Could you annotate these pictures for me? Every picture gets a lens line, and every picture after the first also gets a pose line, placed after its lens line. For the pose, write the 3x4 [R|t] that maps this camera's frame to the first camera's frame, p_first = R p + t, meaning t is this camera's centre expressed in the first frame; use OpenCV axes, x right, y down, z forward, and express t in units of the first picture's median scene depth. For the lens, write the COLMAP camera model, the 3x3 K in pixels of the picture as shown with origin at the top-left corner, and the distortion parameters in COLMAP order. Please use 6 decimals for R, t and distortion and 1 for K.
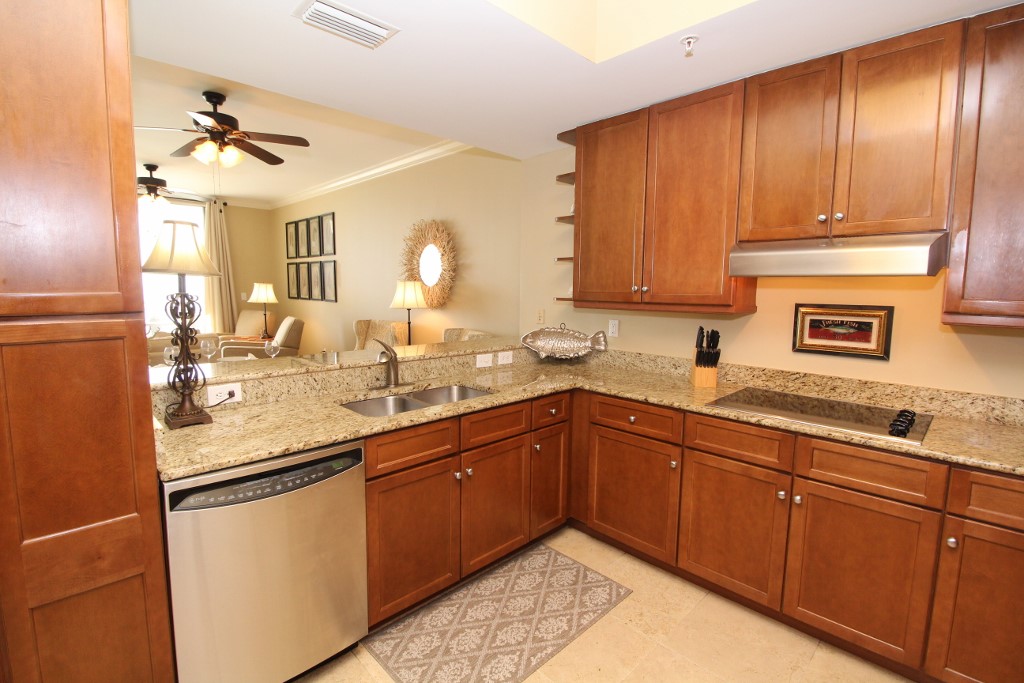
lens RADIAL K [[475.4, 0, 508.1], [0, 475.4, 338.6], [0, 0, 1]] dist [-0.002131, -0.010349]
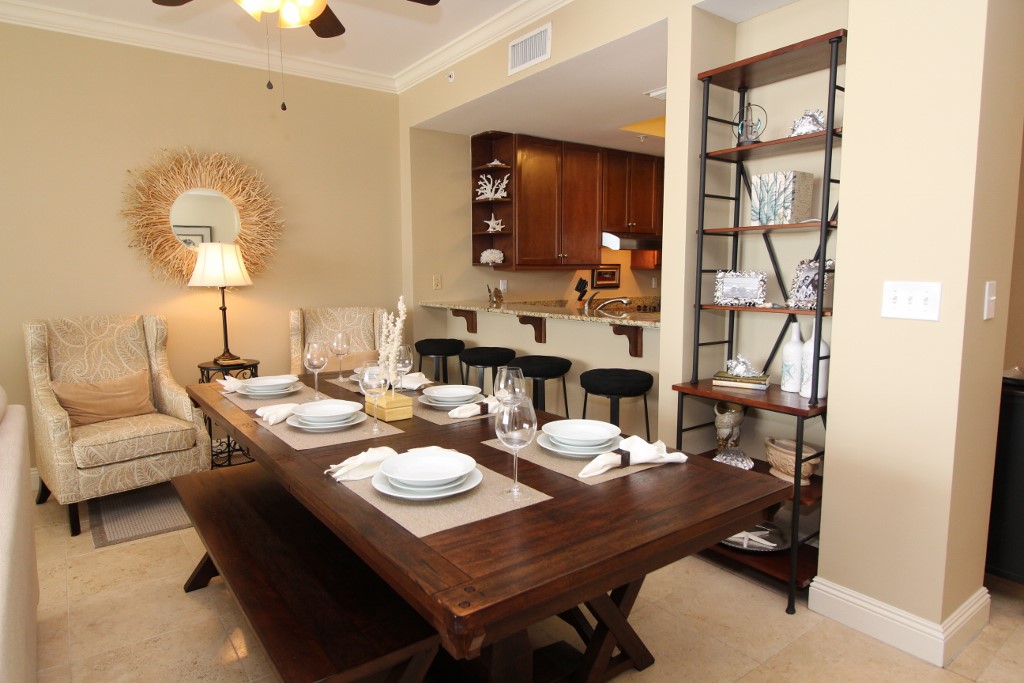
lens RADIAL K [[608.0, 0, 509.6], [0, 608.0, 341.5], [0, 0, 1]] dist [-0.004630, -0.002580]
pose [[0.132261, -0.124526, 0.983362, -2.046561], [0.113842, 0.987421, 0.109729, -0.076199], [-0.984656, 0.097435, 0.144774, 1.057947]]
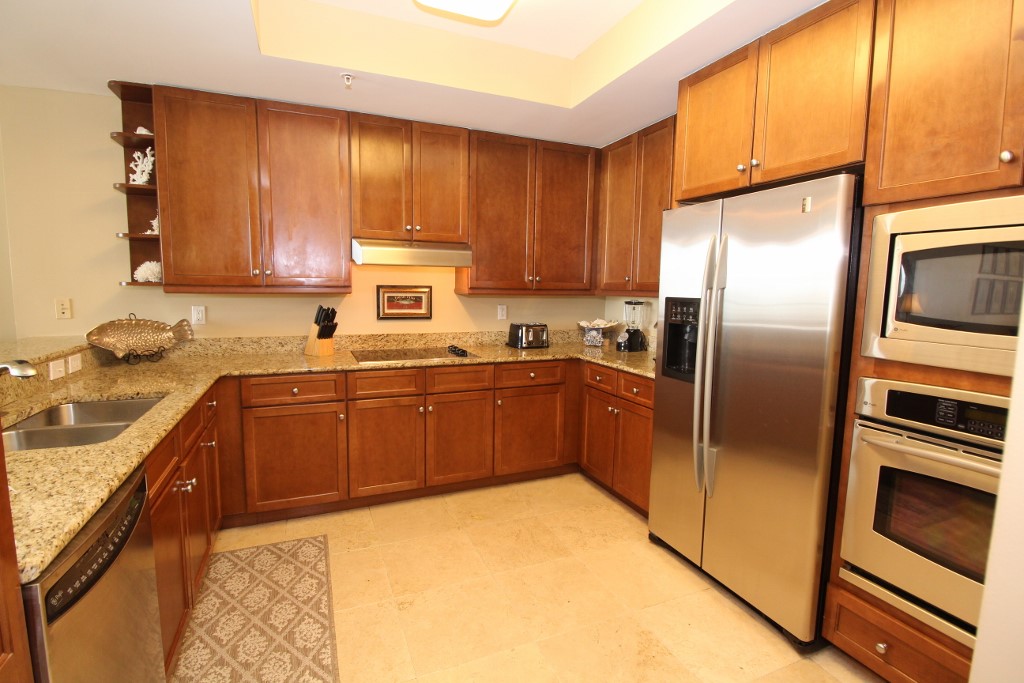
lens RADIAL K [[475.4, 0, 509.8], [0, 475.4, 339.6], [0, 0, 1]] dist [-0.002131, -0.010349]
pose [[0.366062, -0.108593, 0.924233, -0.589527], [0.088998, 0.992701, 0.081388, 0.006424], [-0.926325, 0.052462, 0.373055, 0.130198]]
